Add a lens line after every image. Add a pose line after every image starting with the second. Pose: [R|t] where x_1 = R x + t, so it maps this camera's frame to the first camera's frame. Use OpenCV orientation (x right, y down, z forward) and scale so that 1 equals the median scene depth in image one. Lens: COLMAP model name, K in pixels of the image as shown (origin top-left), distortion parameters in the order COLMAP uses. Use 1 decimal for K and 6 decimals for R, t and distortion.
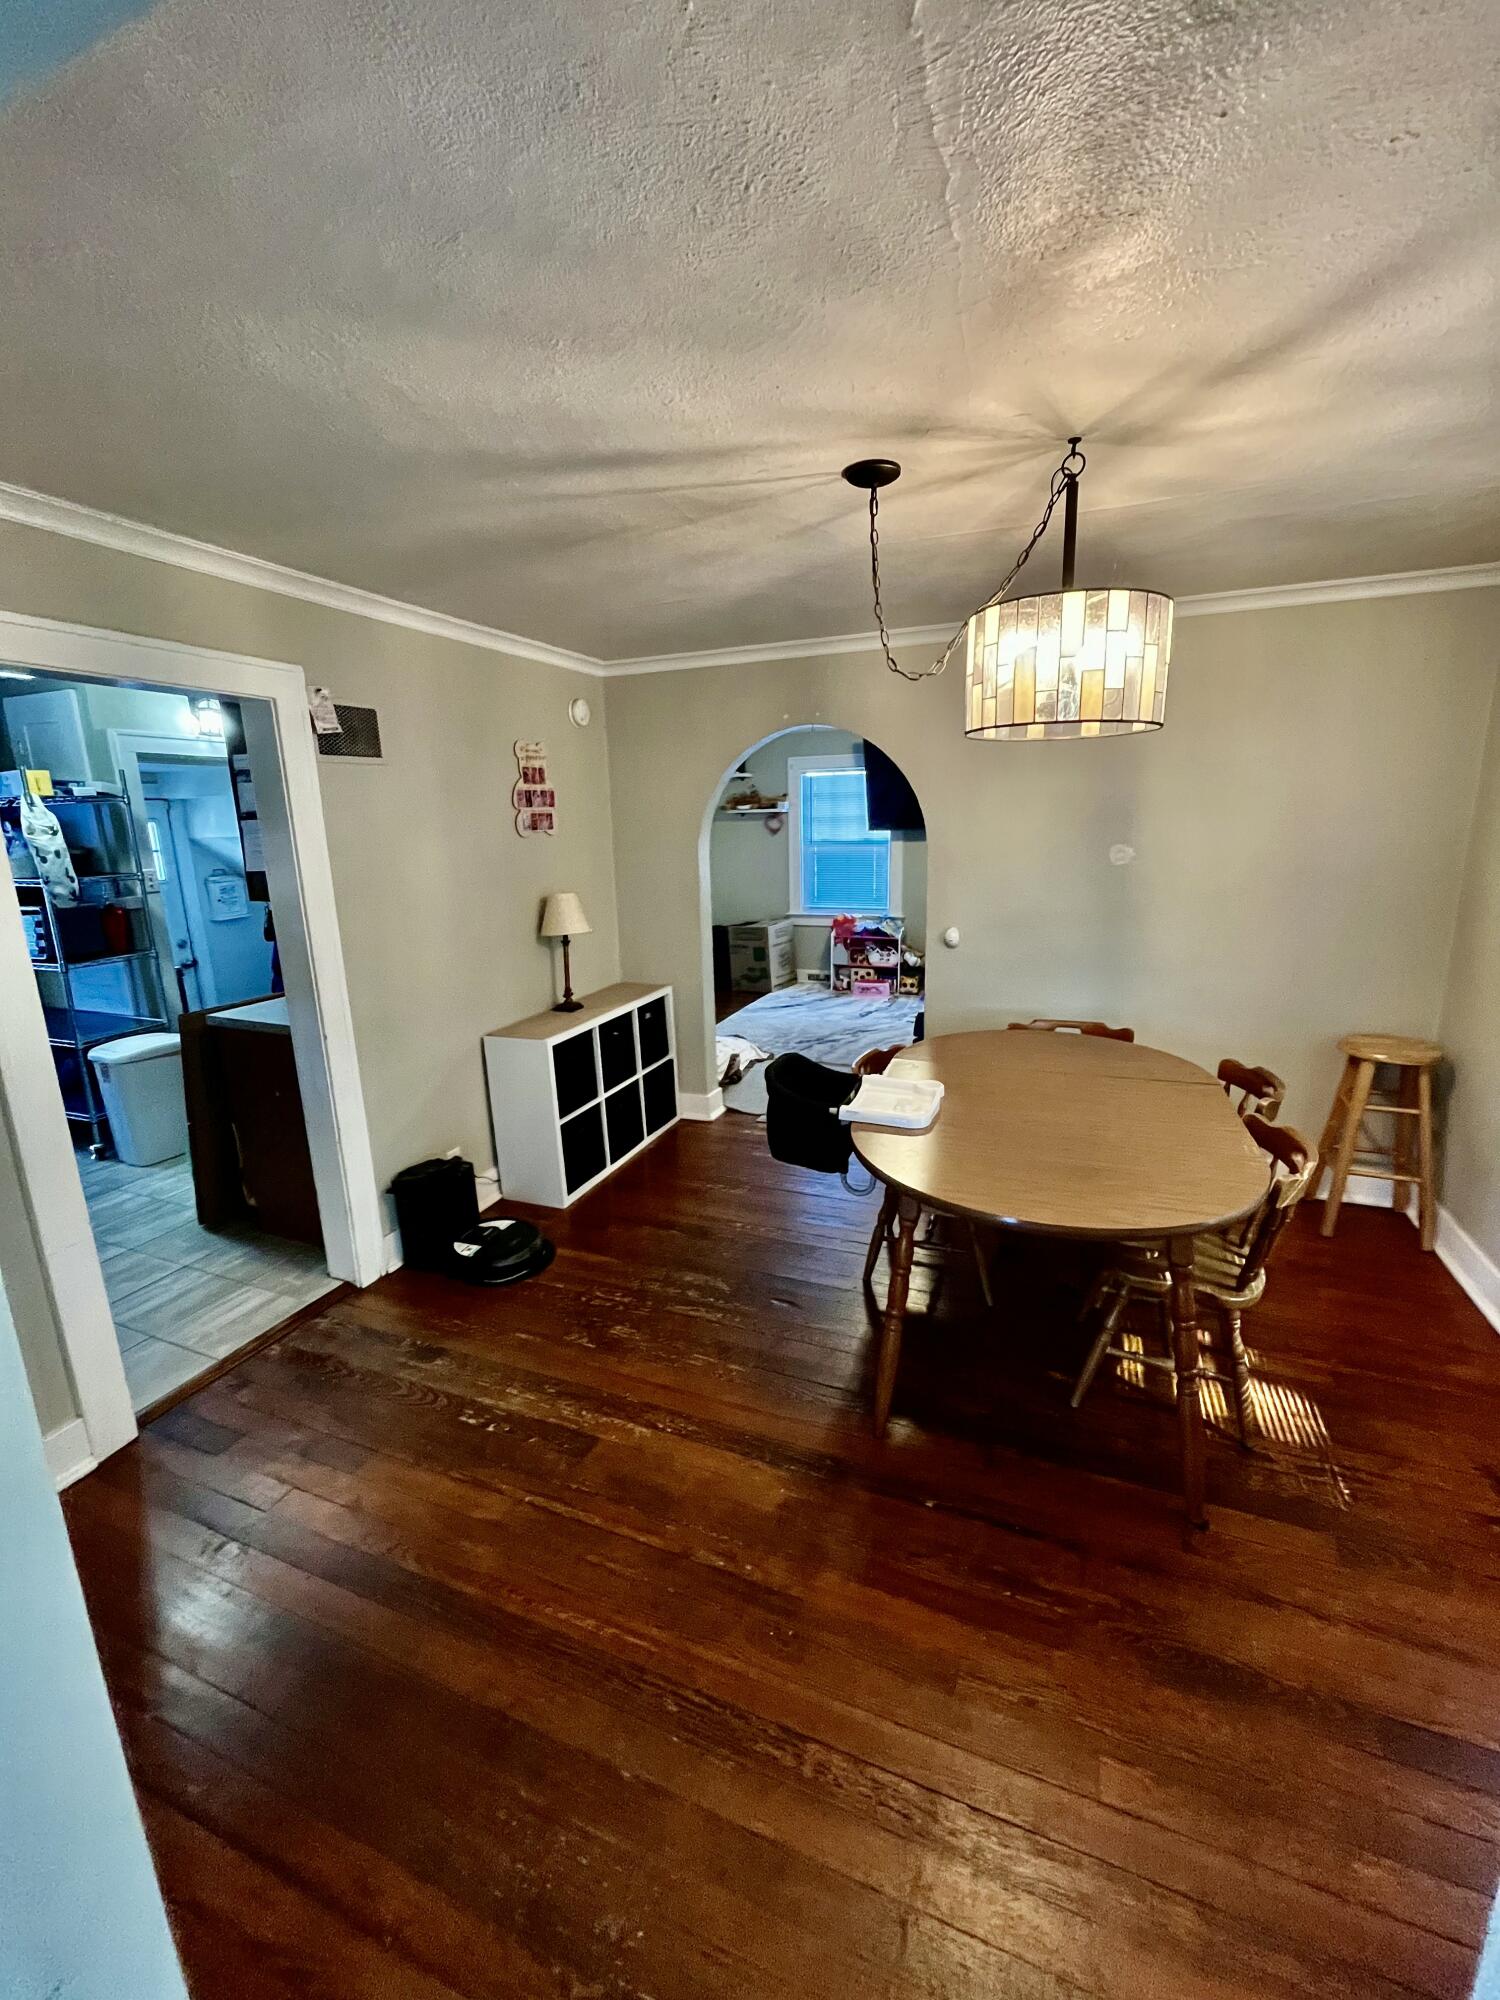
lens RADIAL K [[809.0, 0, 749.4], [0, 809.0, 997.2], [0, 0, 1]] dist [-0.002087, 0.001095]
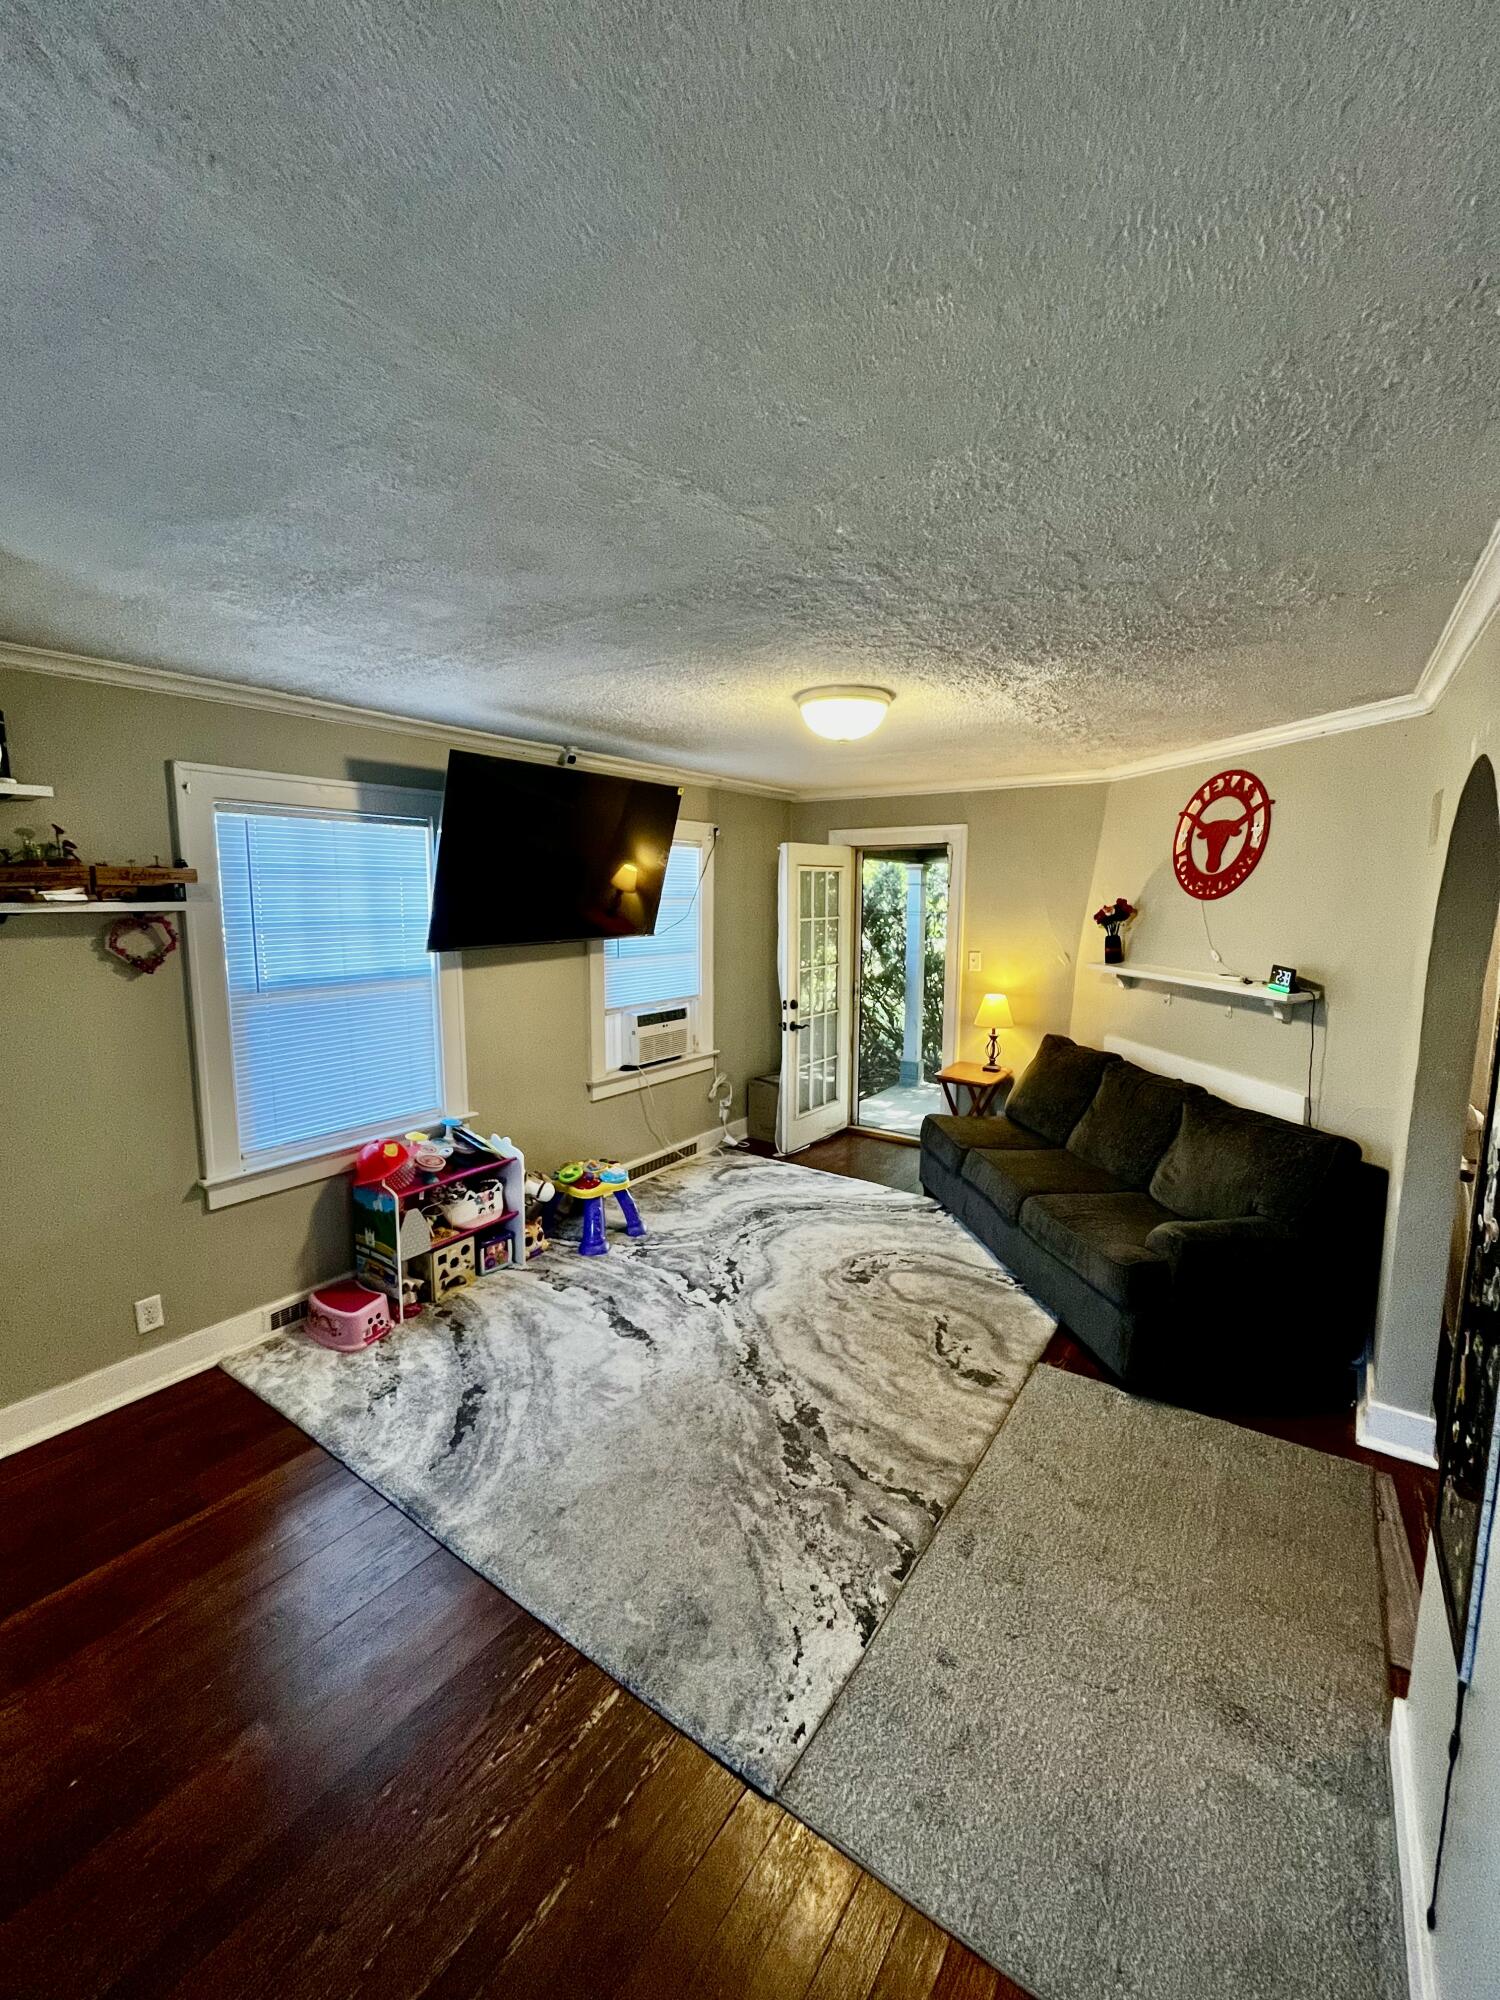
lens RADIAL K [[809.0, 0, 745.4], [0, 809.0, 996.0], [0, 0, 1]] dist [-0.002087, 0.001095]
pose [[0.230462, -0.102497, 0.967668, -0.456244], [0.202958, 0.977629, 0.055215, -0.296650], [-0.951680, 0.183671, 0.246110, 1.254502]]
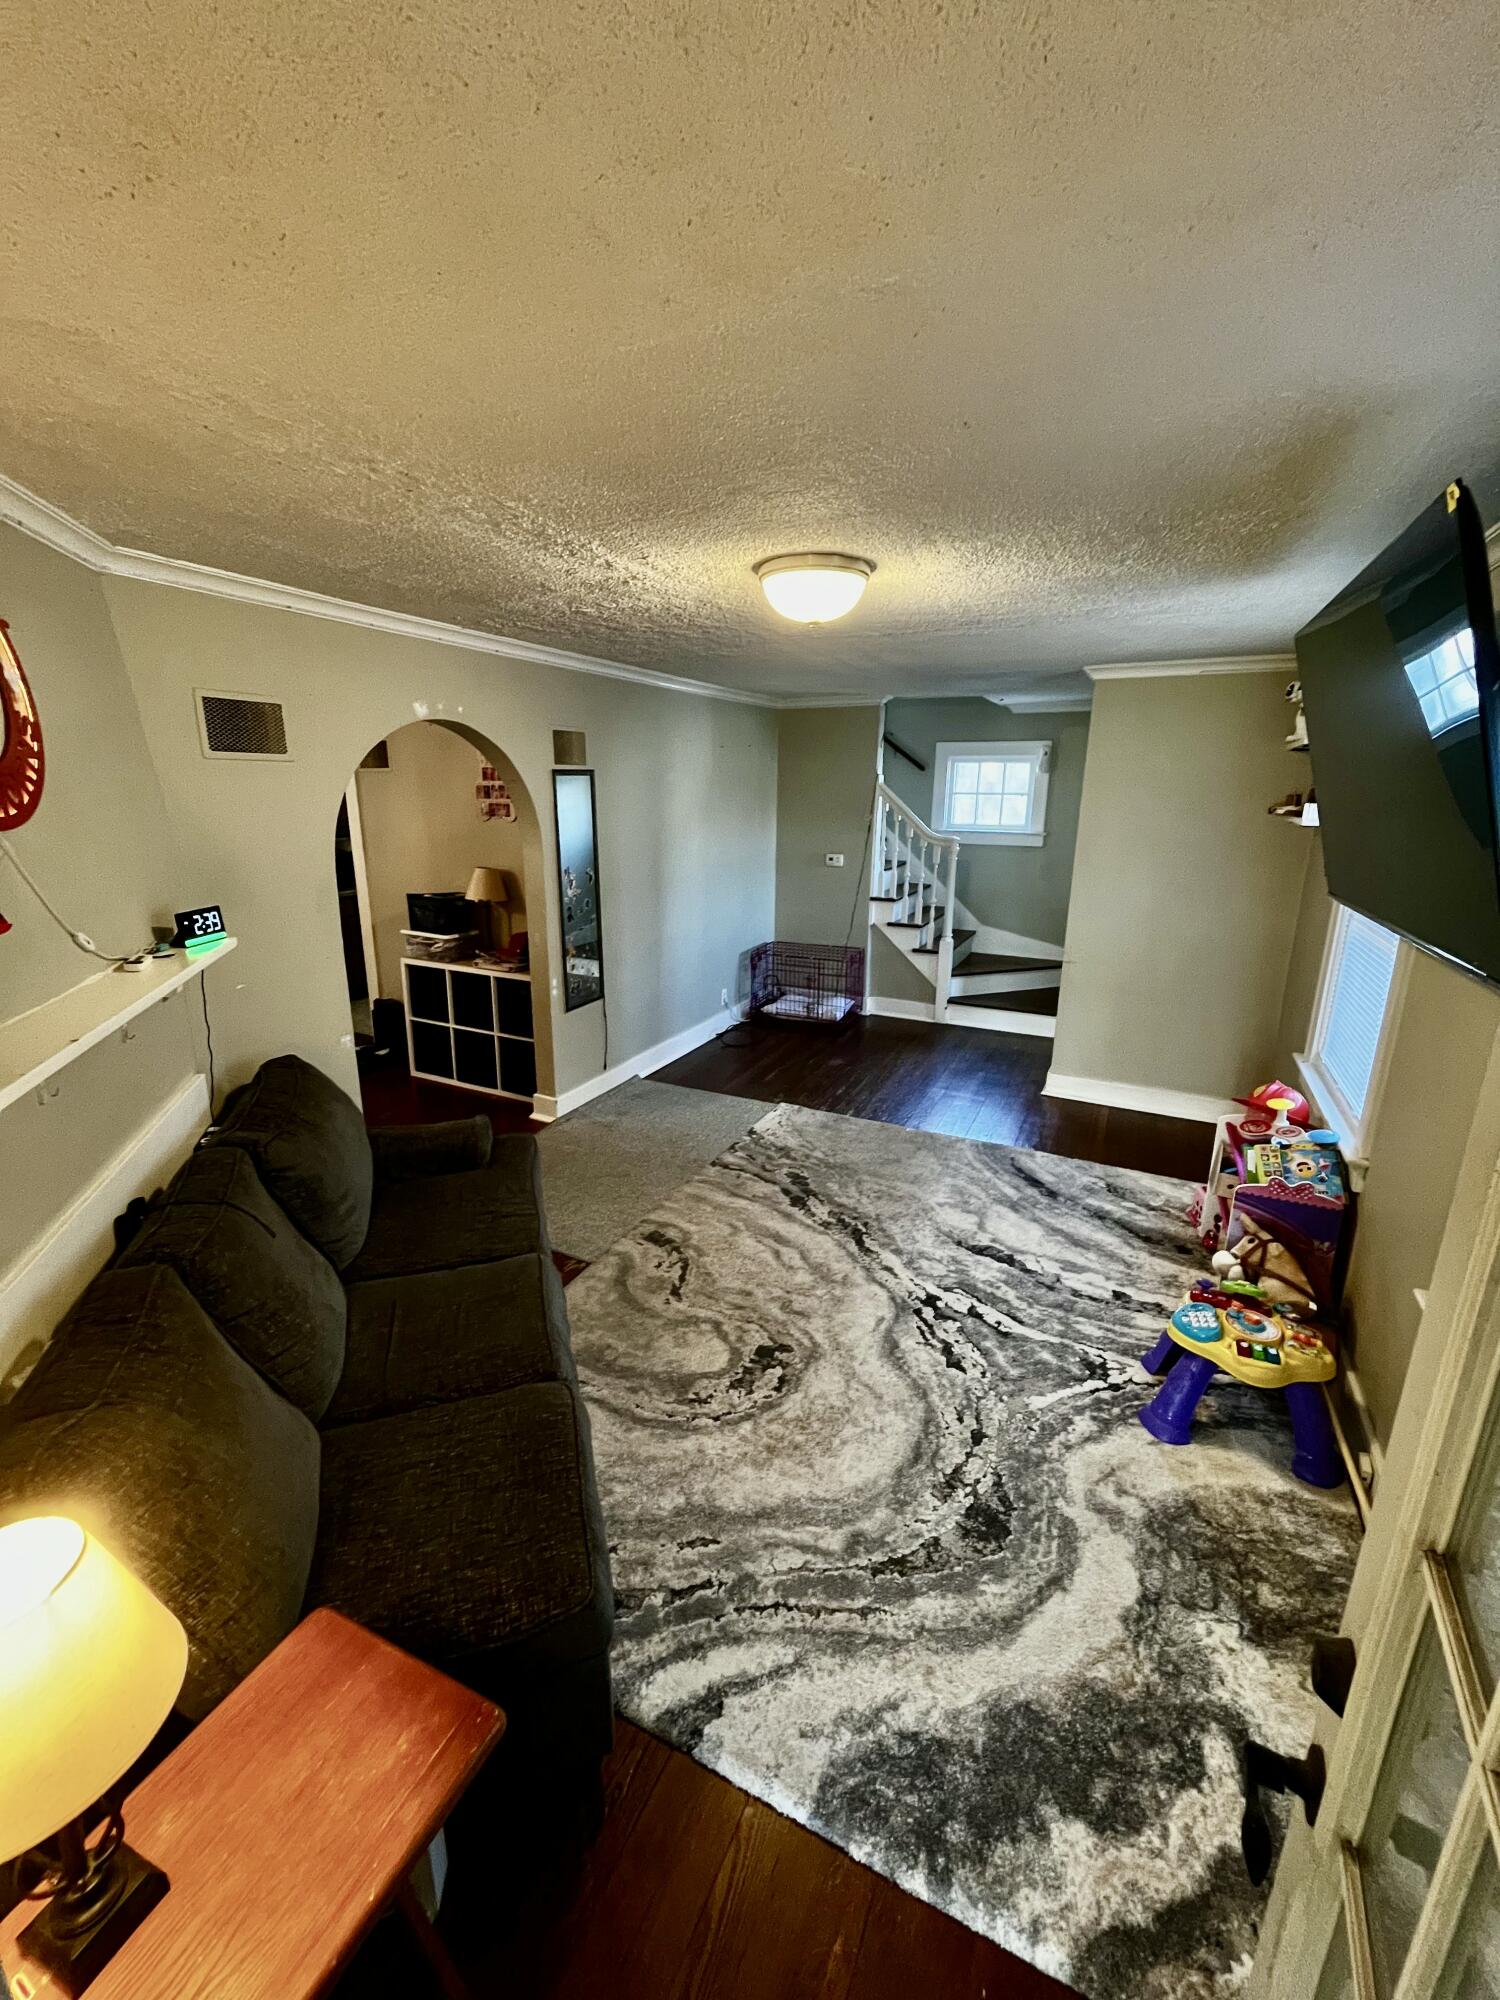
lens RADIAL K [[809.0, 0, 744.2], [0, 809.0, 1002.7], [0, 0, 1]] dist [-0.002087, 0.001095]
pose [[-0.079708, 0.284827, -0.955259, 0.917007], [-0.225143, 0.928401, 0.295605, -0.363224], [0.971060, 0.238632, -0.009874, 1.329706]]
